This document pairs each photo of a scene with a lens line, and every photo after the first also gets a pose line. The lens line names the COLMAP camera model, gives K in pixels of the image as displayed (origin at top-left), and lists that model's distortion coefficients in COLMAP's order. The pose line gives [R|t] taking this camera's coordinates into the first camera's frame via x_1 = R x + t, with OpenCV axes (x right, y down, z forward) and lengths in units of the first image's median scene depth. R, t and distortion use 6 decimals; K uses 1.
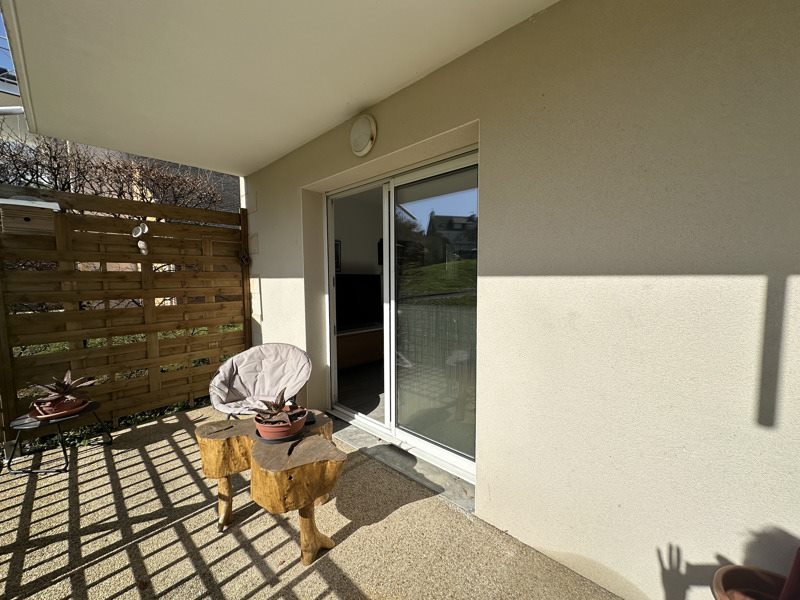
lens RADIAL K [[319.9, 0, 400.6], [0, 319.9, 300.3], [0, 0, 1]] dist [0.000562, 0.000135]
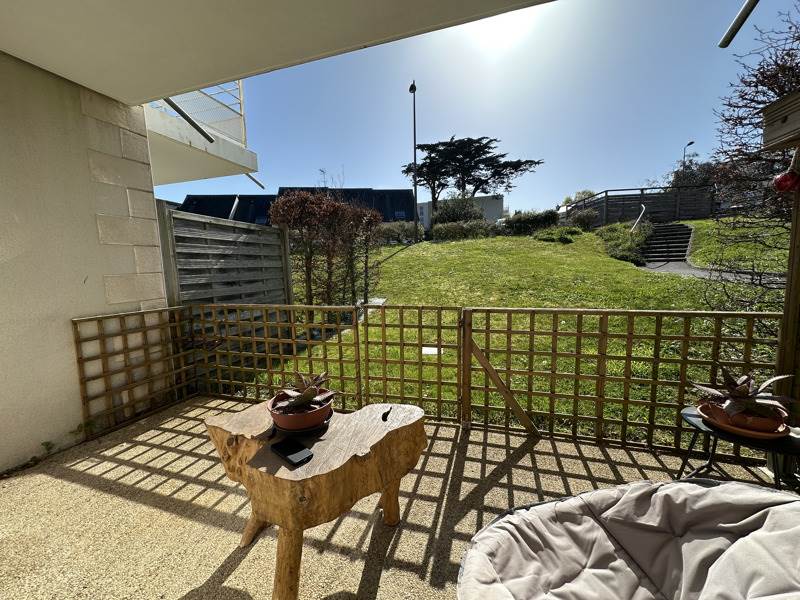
lens RADIAL K [[319.9, 0, 398.7], [0, 319.9, 303.2], [0, 0, 1]] dist [0.000562, 0.000135]
pose [[-0.895445, 0.088786, -0.436228, -0.244390], [0.006856, 0.982544, 0.185904, -0.022252], [0.445119, 0.163476, -0.880423, 1.635048]]
